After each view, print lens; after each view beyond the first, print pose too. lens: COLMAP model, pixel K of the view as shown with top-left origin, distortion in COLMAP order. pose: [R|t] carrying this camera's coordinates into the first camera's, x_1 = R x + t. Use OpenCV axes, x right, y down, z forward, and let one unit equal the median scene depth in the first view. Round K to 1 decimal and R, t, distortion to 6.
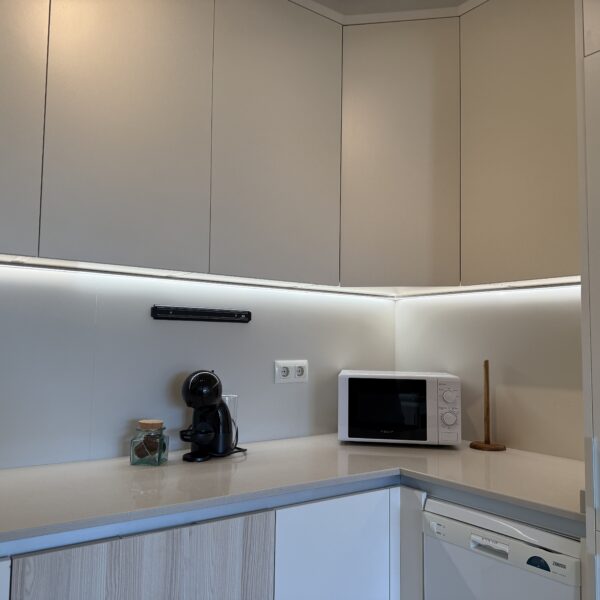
lens RADIAL K [[562.3, 0, 300.0], [0, 562.3, 300.0], [0, 0, 1]] dist [0.059412, -0.077037]
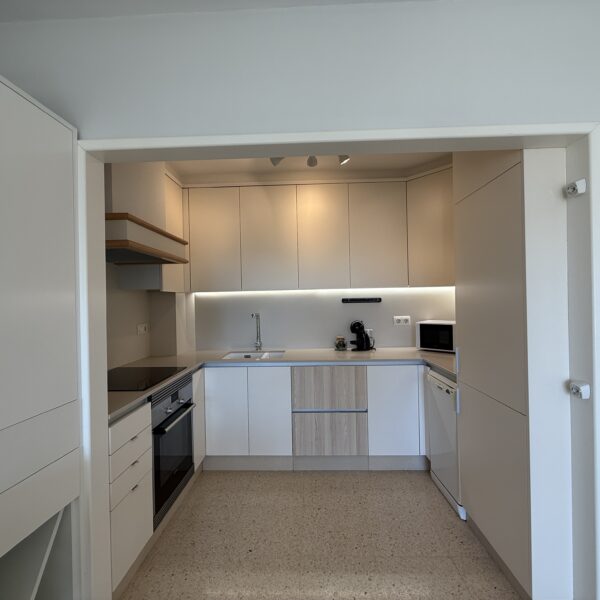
lens RADIAL K [[320.0, 0, 299.5], [0, 320.0, 299.8], [0, 0, 1]] dist [-0.004243, 0.000526]
pose [[0.788313, -0.031672, -0.614459, 0.586058], [0.077871, 0.995779, 0.048576, -0.081728], [0.610327, -0.086142, 0.787452, -0.448653]]
